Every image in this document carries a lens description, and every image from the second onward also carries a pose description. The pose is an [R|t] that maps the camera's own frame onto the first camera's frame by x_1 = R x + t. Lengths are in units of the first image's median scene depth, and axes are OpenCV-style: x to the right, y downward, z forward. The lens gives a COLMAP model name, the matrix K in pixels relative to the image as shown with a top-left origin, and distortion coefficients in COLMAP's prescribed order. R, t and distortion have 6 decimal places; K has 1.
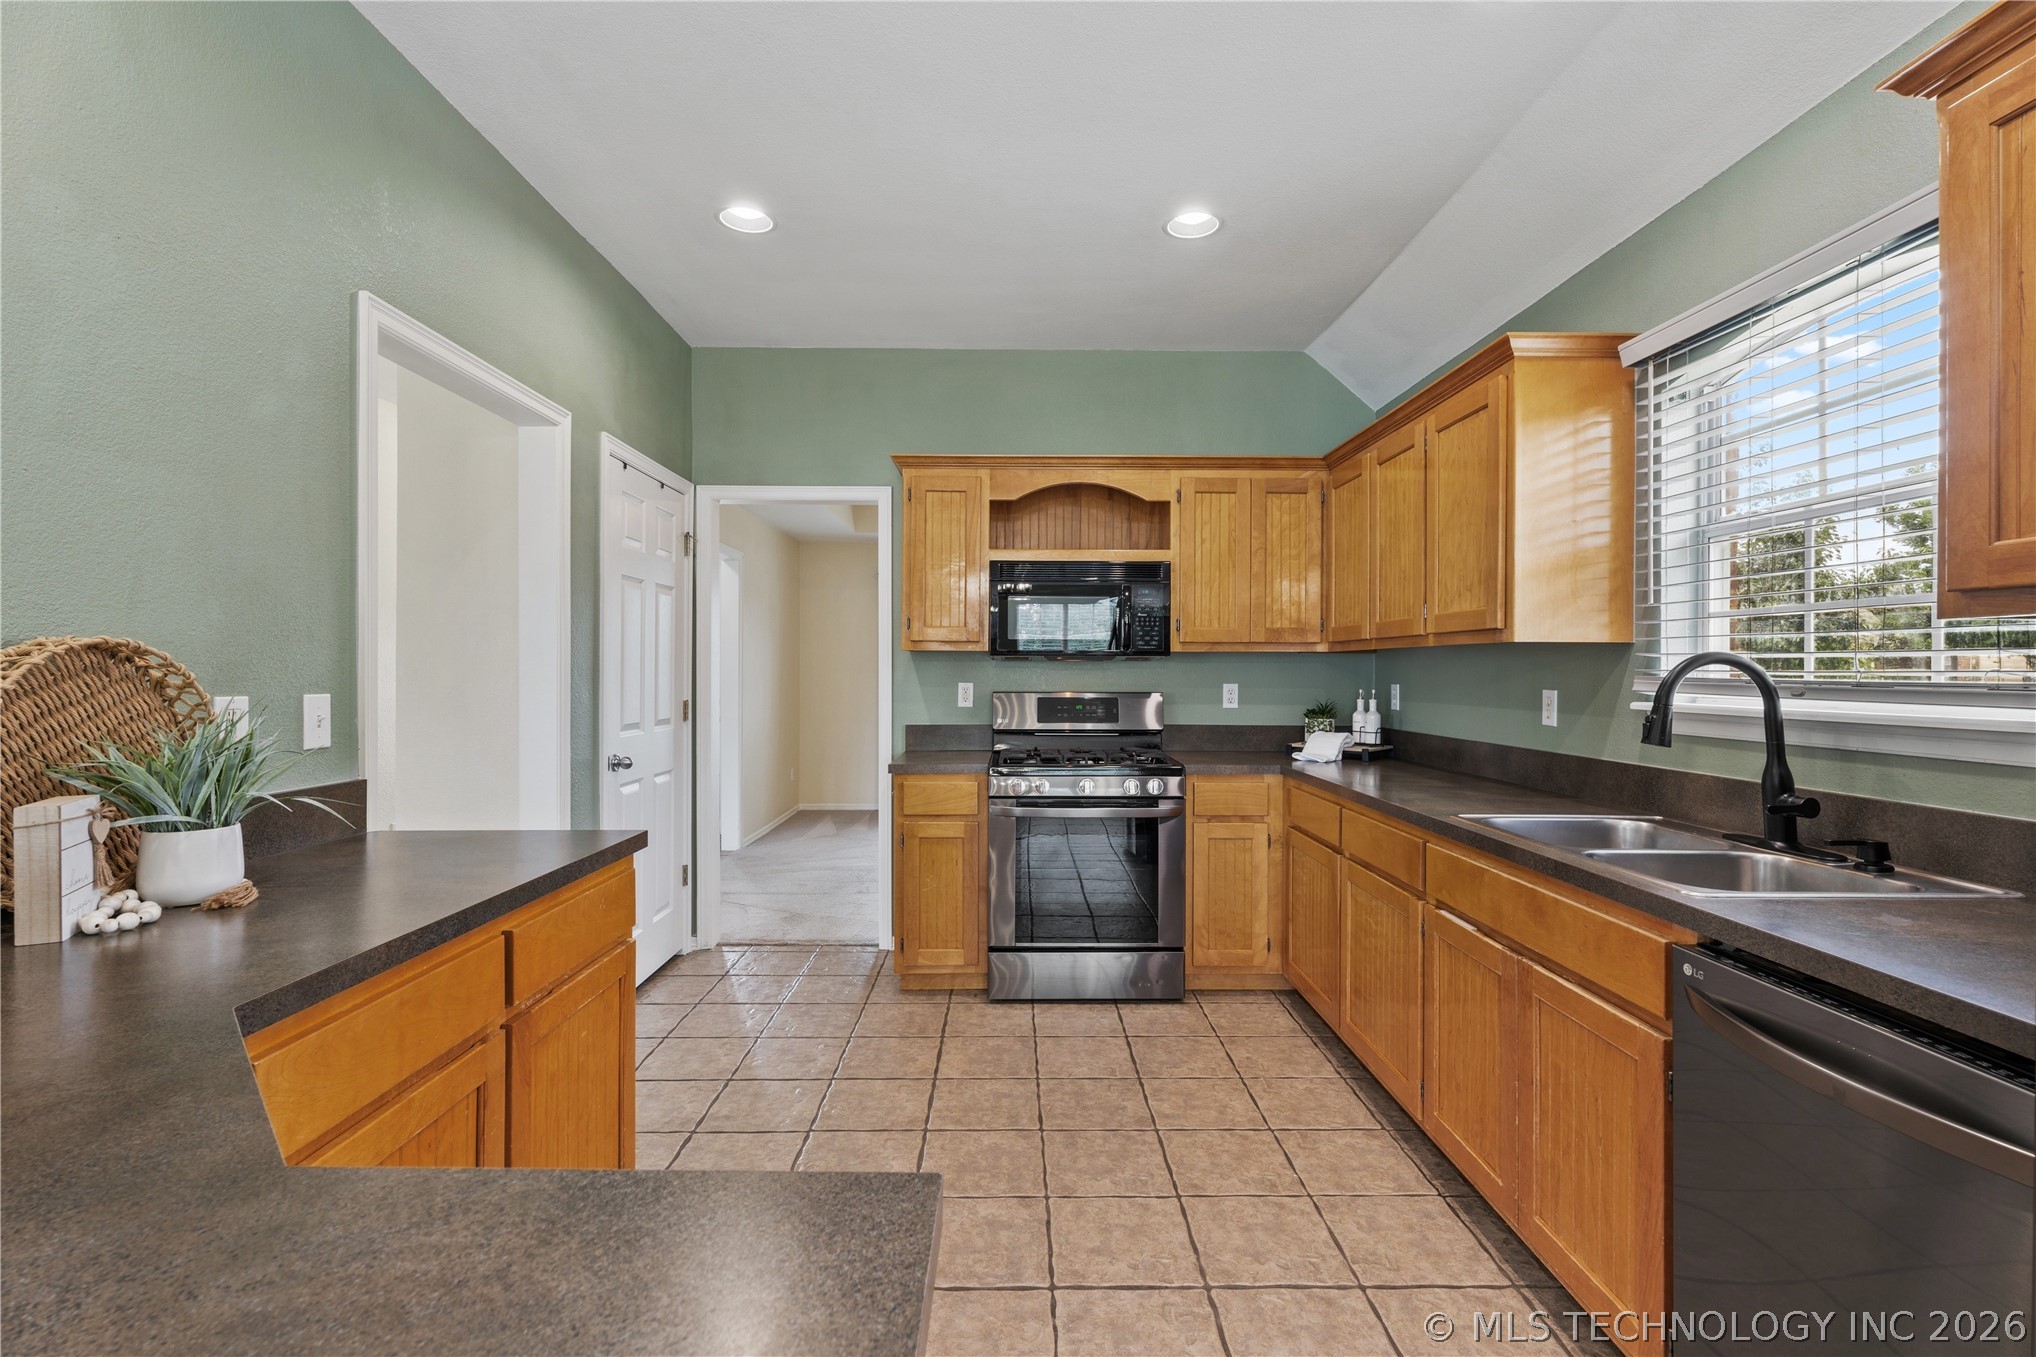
lens RADIAL K [[904.7, 0, 1023.0], [0, 904.7, 671.1], [0, 0, 1]] dist [0.000027, 0.000351]
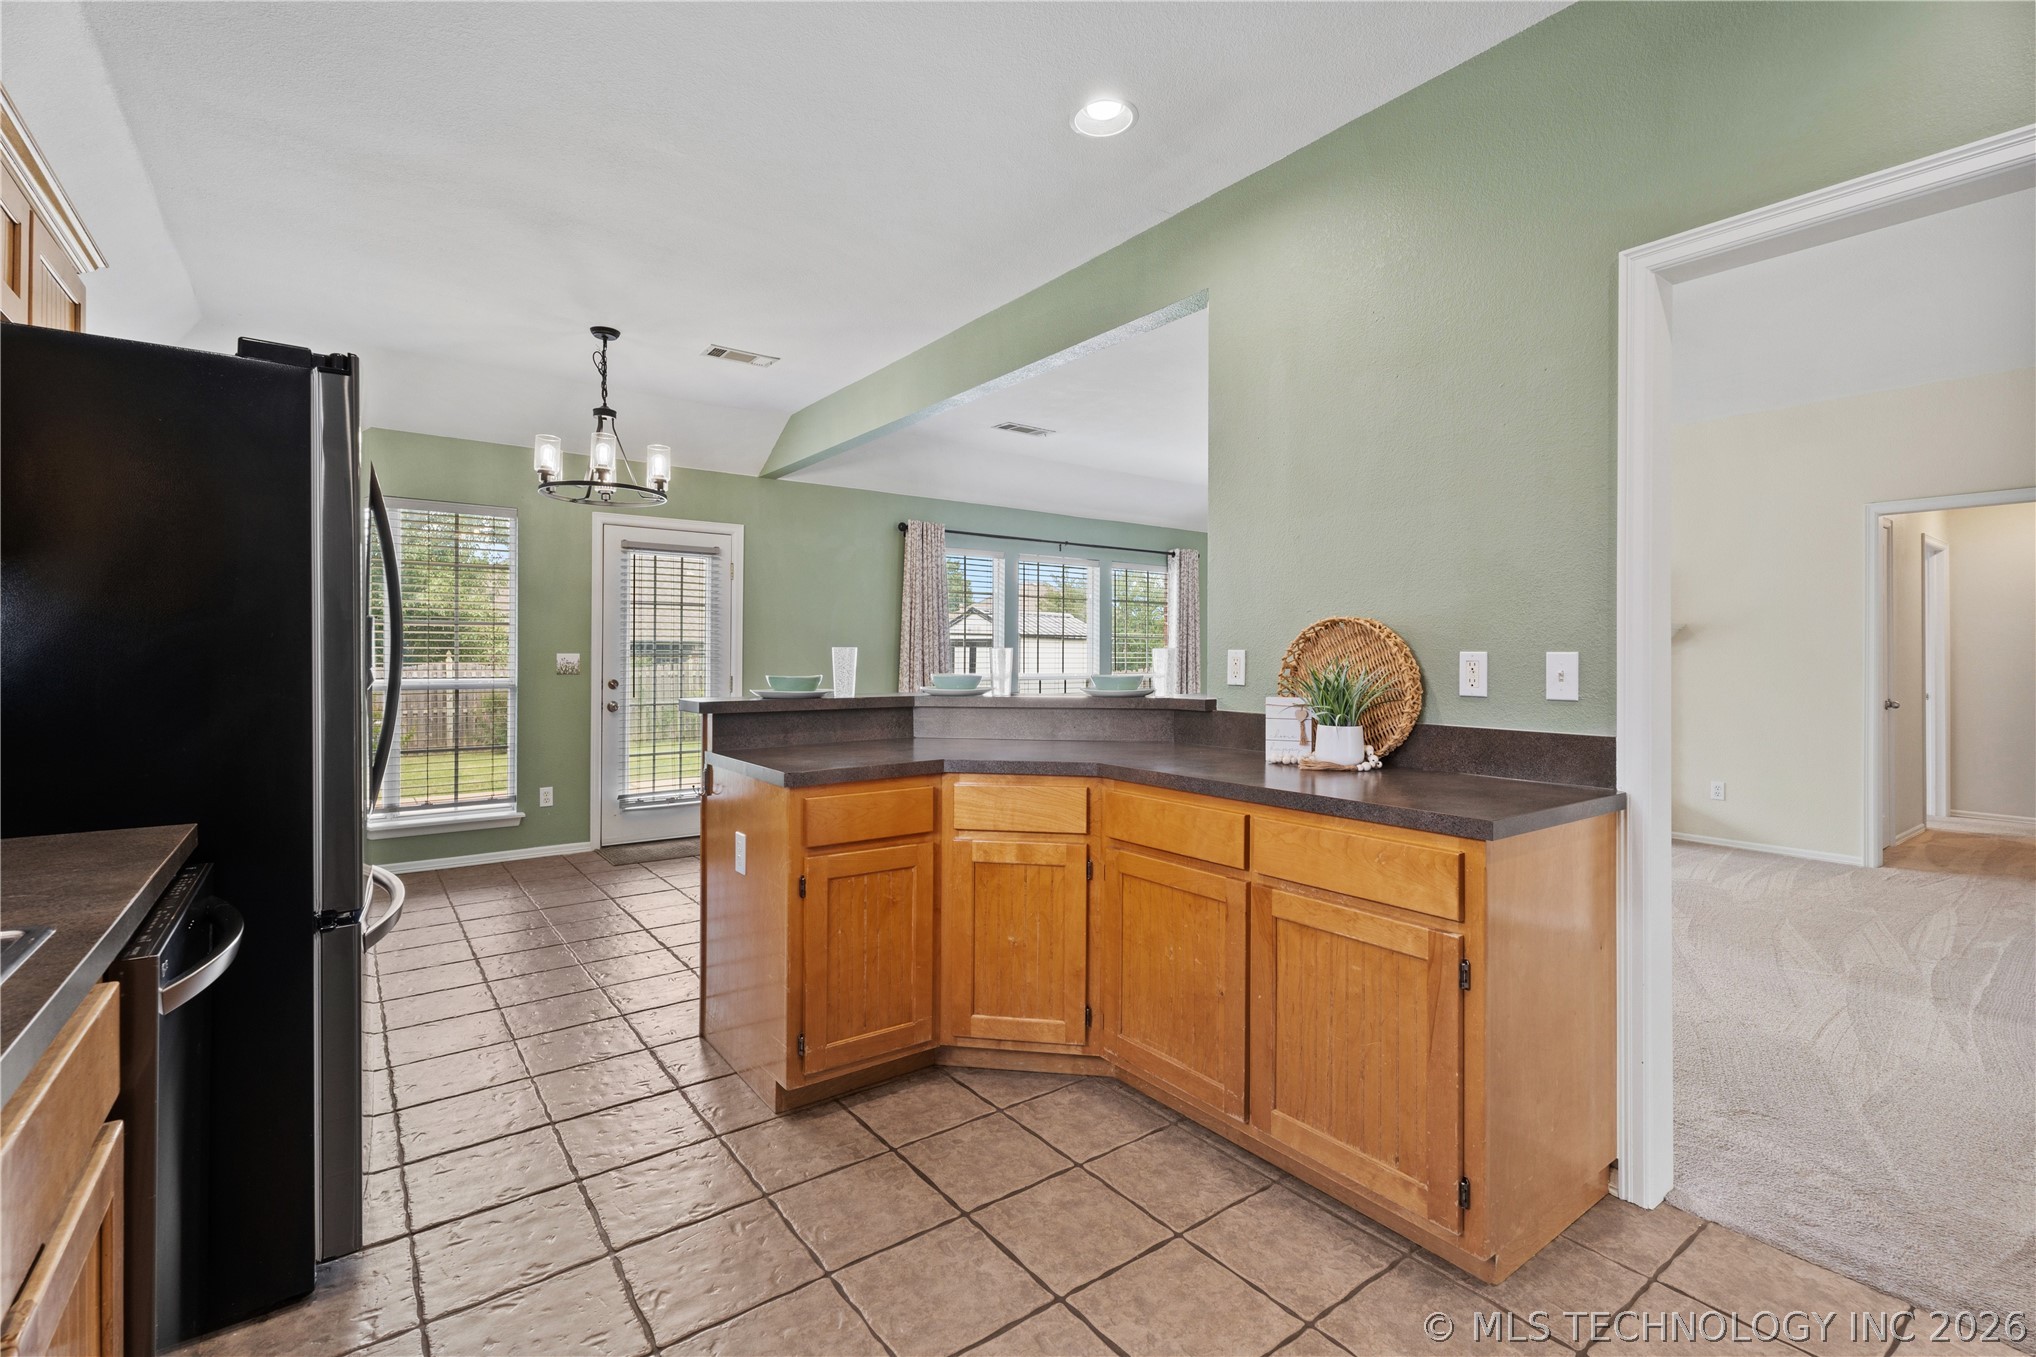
lens RADIAL K [[904.7, 0, 1025.4], [0, 904.7, 662.7], [0, 0, 1]] dist [0.000027, 0.000351]
pose [[-0.810978, 0.000297, -0.585076, 0.231727], [-0.003401, 0.999981, 0.005222, 0.019956], [0.585066, 0.006225, -0.810961, 0.834775]]
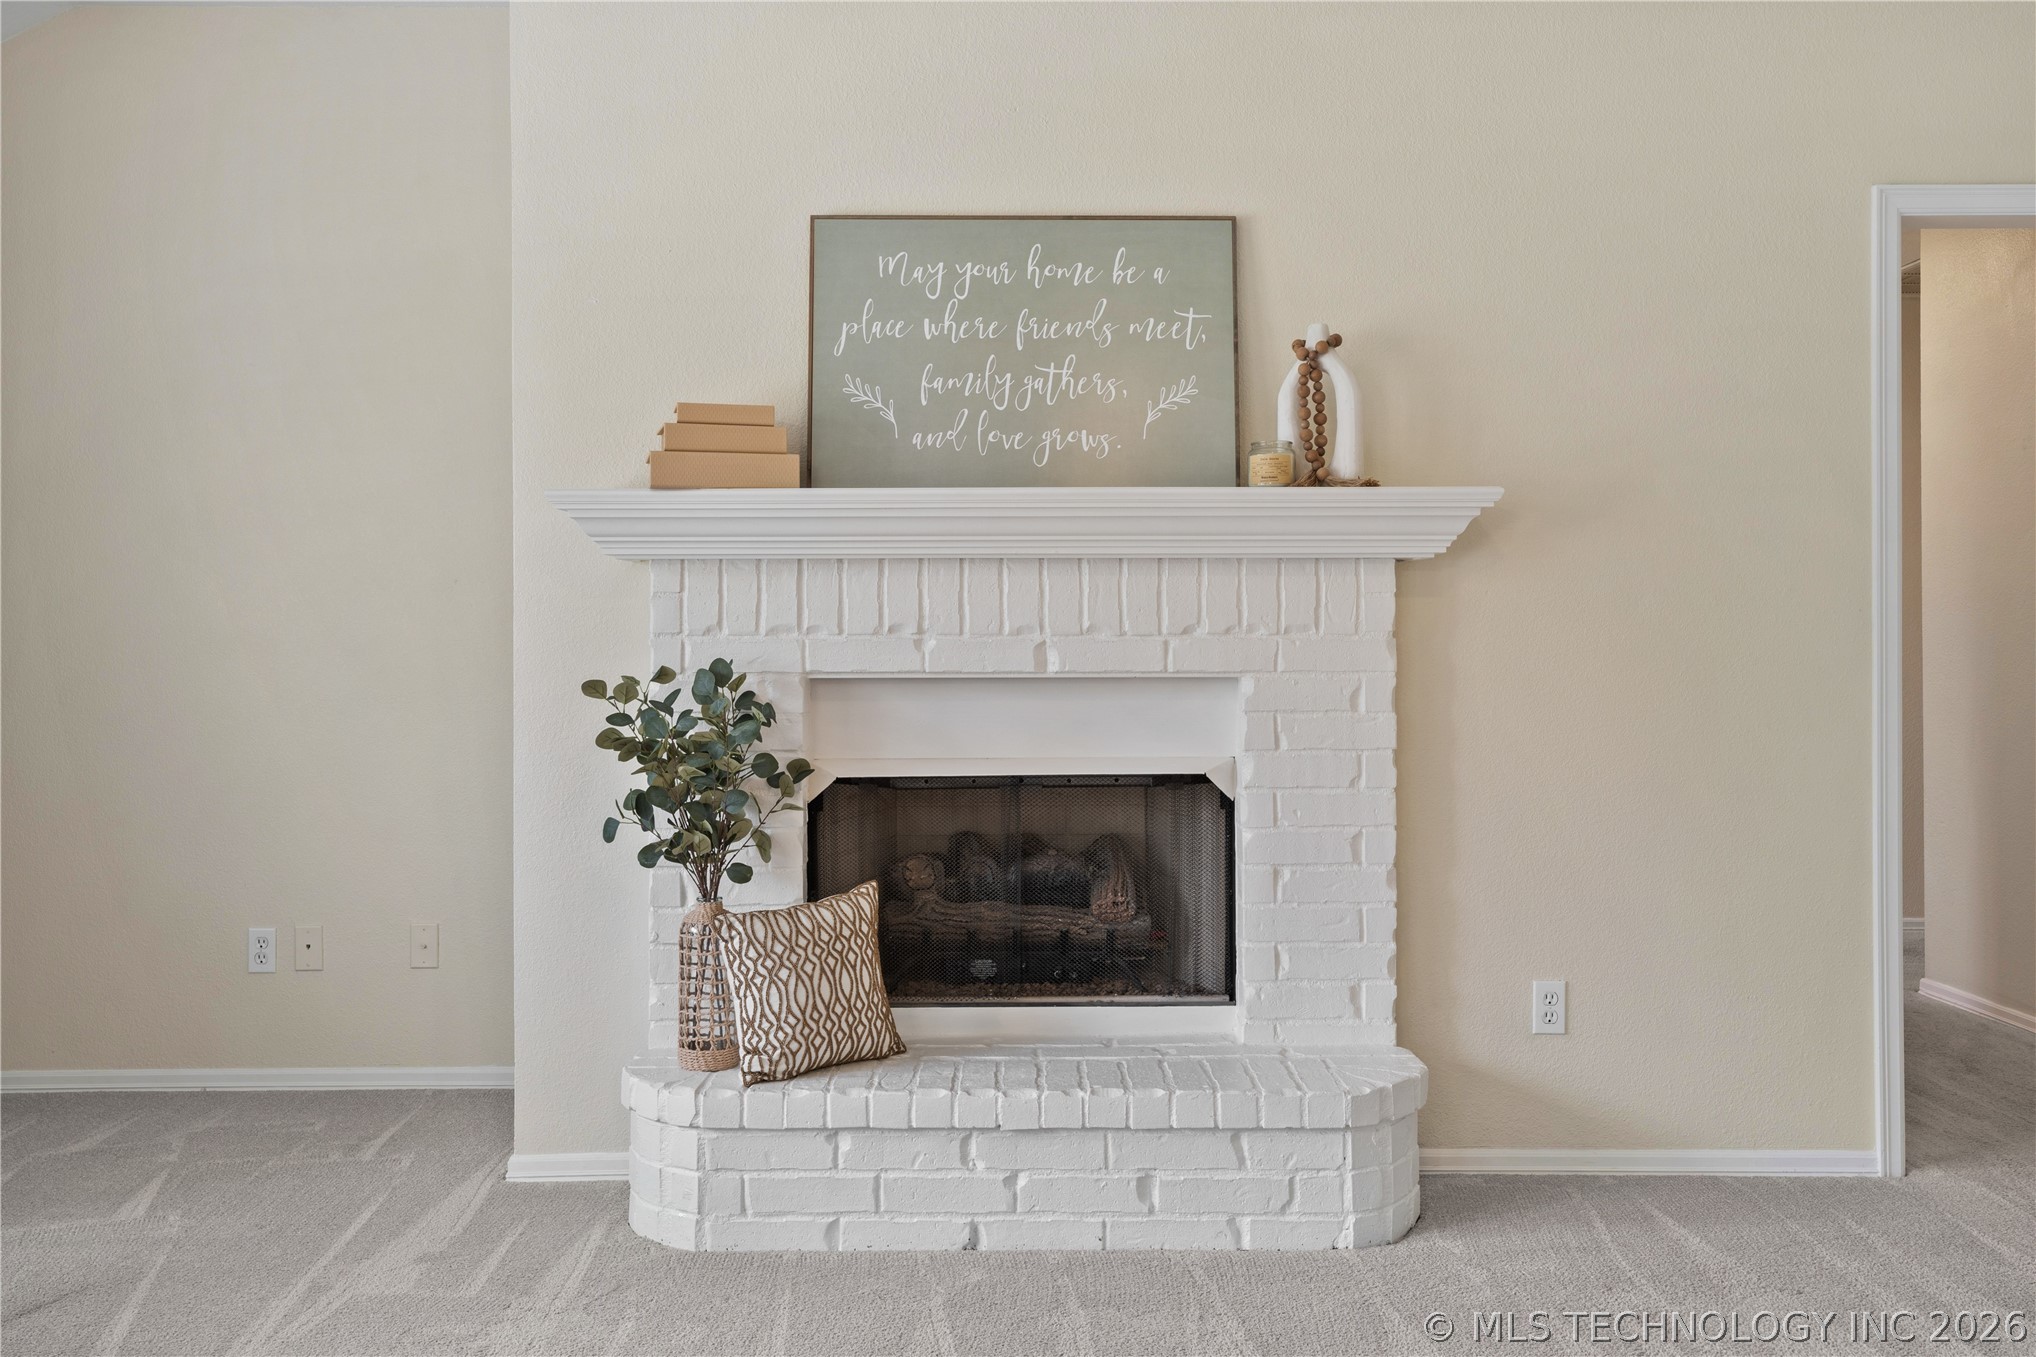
lens RADIAL K [[1627.4, 0, 1015.5], [0, 1627.4, 624.2], [0, 0, 1]] dist [-0.001523, -0.000790]
pose [[-0.024535, -0.003822, -0.999692, -0.791971], [-0.000874, 0.999992, -0.003802, 0.030107], [0.999699, 0.000781, -0.024538, -0.086083]]
